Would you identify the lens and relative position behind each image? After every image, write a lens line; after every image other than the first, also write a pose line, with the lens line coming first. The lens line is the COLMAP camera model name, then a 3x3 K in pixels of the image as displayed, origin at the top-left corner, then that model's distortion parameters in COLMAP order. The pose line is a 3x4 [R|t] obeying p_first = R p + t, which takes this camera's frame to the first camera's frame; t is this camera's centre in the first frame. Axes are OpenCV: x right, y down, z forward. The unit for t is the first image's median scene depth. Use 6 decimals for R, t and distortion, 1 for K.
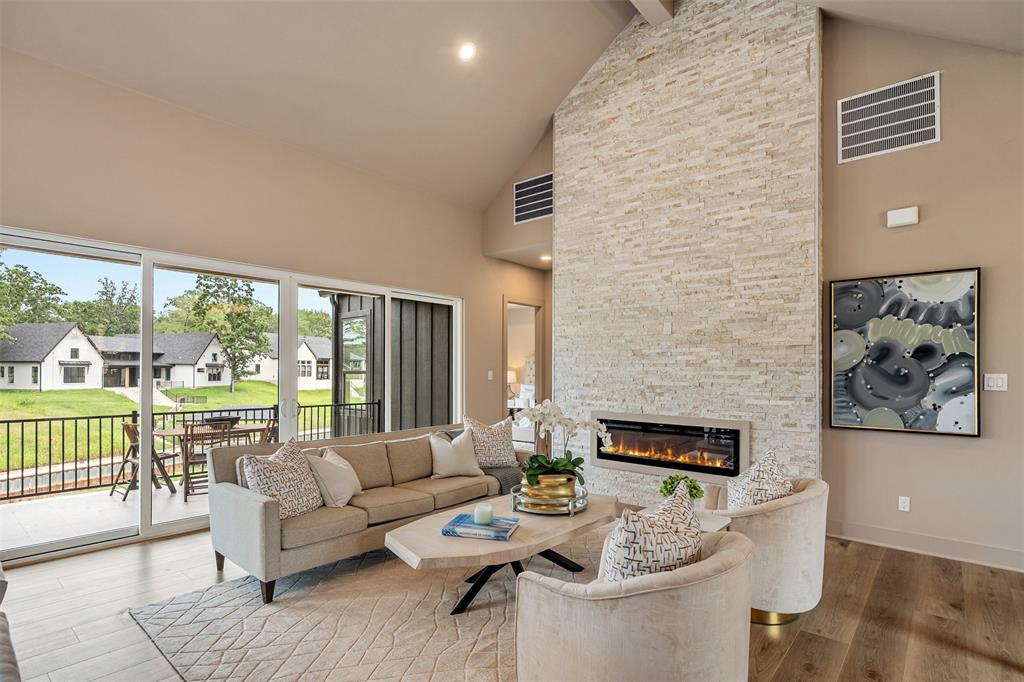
lens RADIAL K [[524.6, 0, 535.9], [0, 524.6, 364.1], [0, 0, 1]] dist [0.000359, -0.000537]
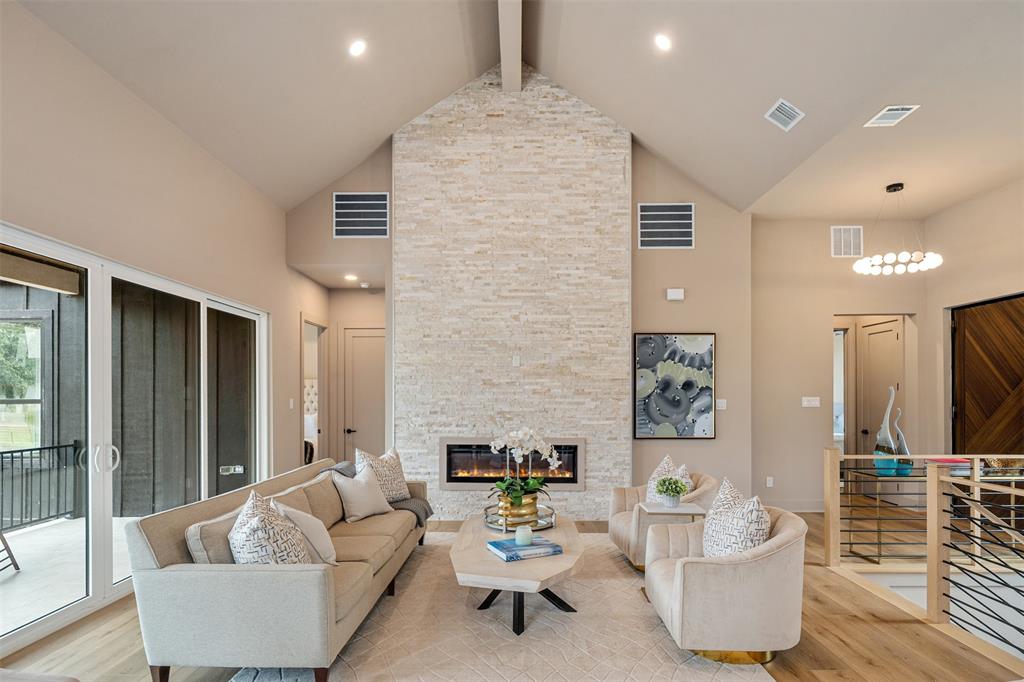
lens RADIAL K [[524.6, 0, 525.9], [0, 524.6, 391.1], [0, 0, 1]] dist [0.000359, -0.000537]
pose [[0.759922, 0.002323, 0.650010, -0.505530], [-0.005387, 0.999982, 0.002725, -0.006729], [-0.649992, -0.005573, 0.759921, 0.123021]]
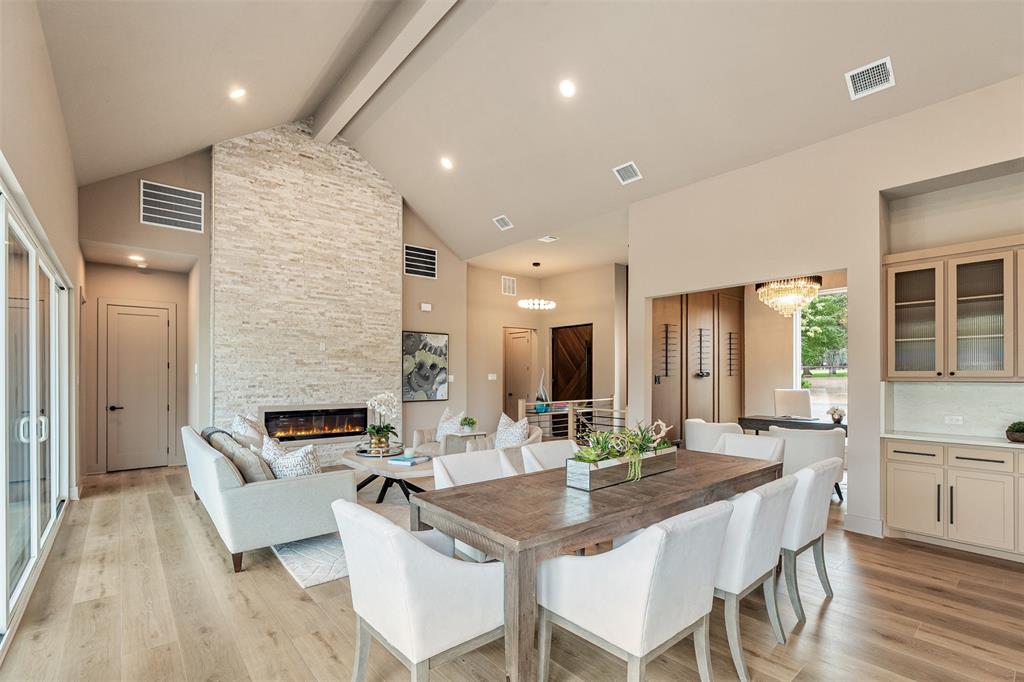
lens RADIAL K [[455.8, 0, 532.3], [0, 455.8, 367.7], [0, 0, 1]] dist [0.009183, -0.000042]
pose [[0.129387, 0.011921, 0.991523, -1.040403], [-0.011412, 0.999879, -0.010533, -0.000539], [-0.991529, -0.009952, 0.129507, 0.239120]]
